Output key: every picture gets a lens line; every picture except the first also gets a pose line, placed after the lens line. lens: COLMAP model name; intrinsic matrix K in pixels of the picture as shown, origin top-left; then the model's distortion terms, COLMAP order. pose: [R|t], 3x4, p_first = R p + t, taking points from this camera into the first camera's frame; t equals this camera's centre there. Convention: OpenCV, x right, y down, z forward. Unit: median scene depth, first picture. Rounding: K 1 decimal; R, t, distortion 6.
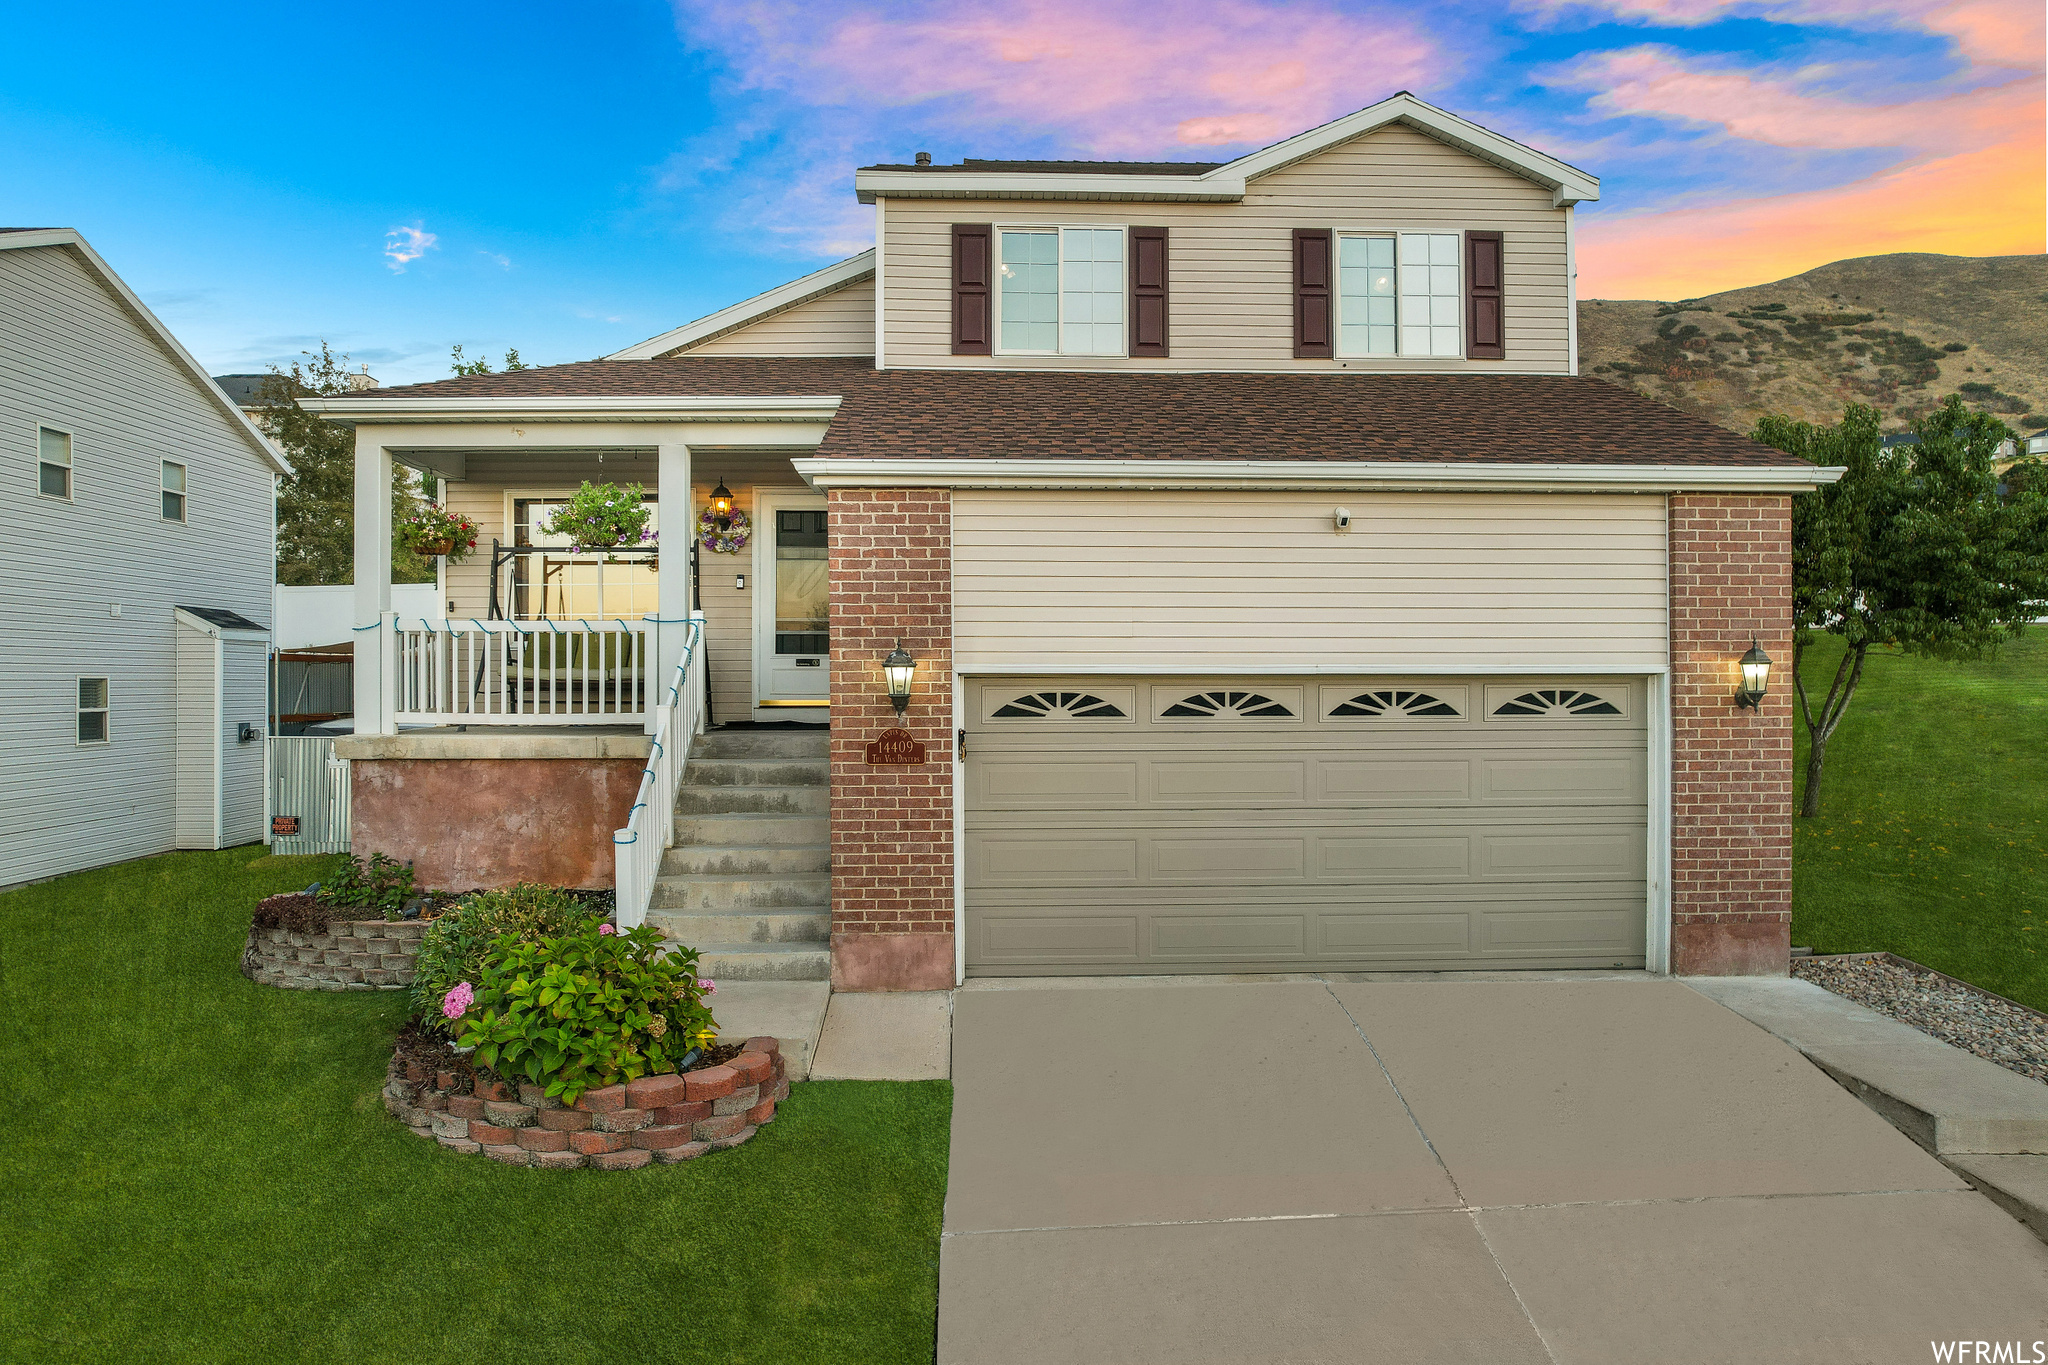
lens RADIAL K [[1321.1, 0, 1024.0], [0, 1321.1, 682.5], [0, 0, 1]] dist [-0.078672, 0.061718]
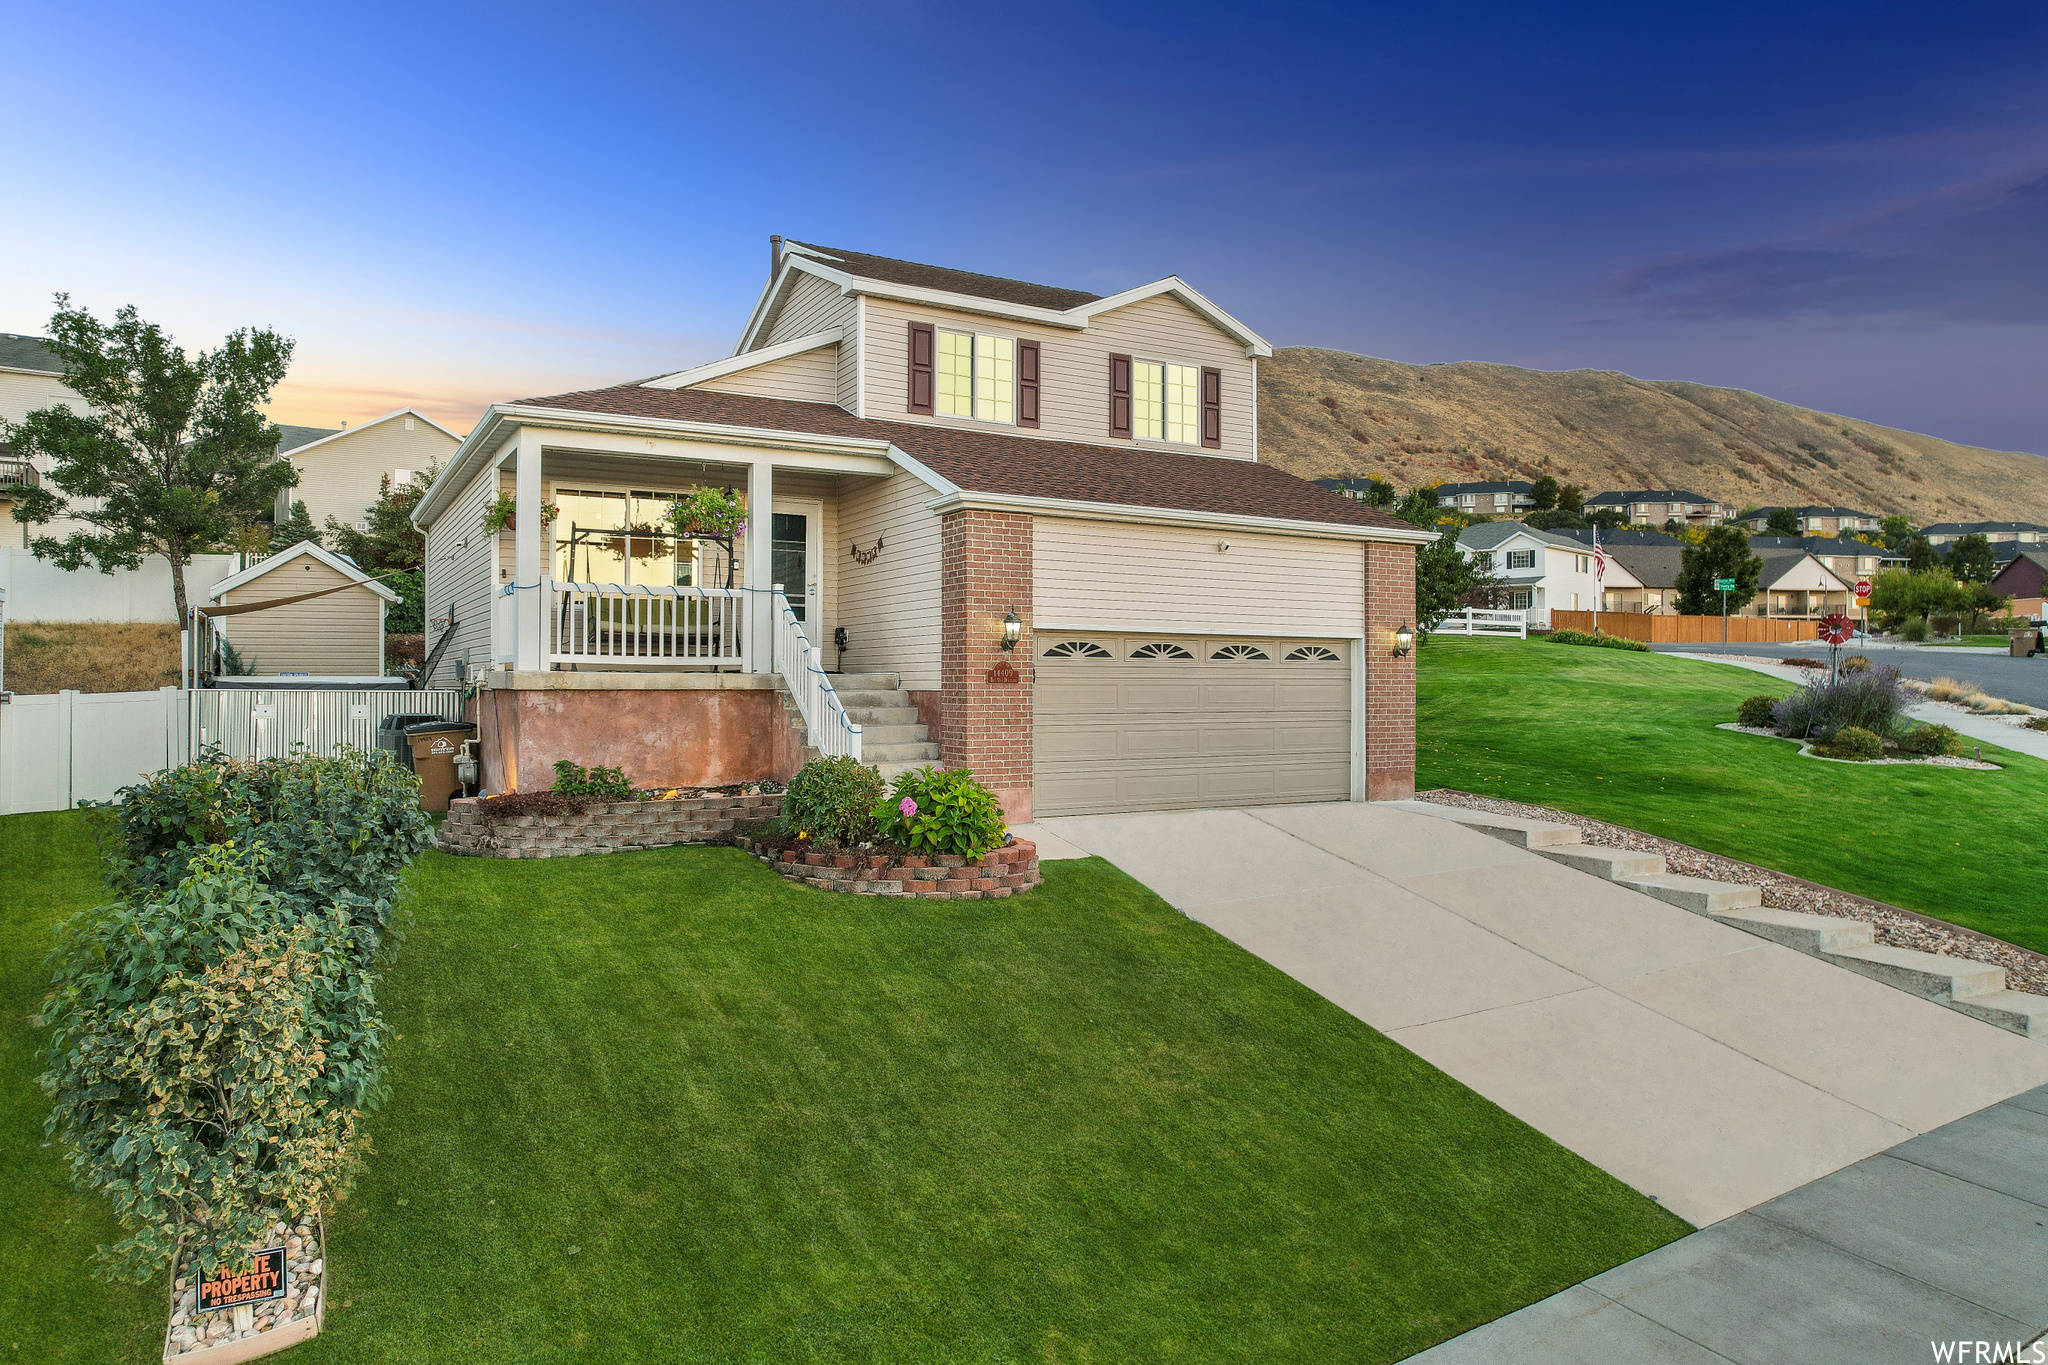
lens RADIAL K [[1321.1, 0, 1024.0], [0, 1321.1, 682.5], [0, 0, 1]] dist [-0.078672, 0.061718]
pose [[0.881321, 0.005402, 0.472486, -0.690437], [-0.002863, 0.999977, -0.006094, 0.058245], [-0.472509, 0.004018, 0.881317, -0.356361]]
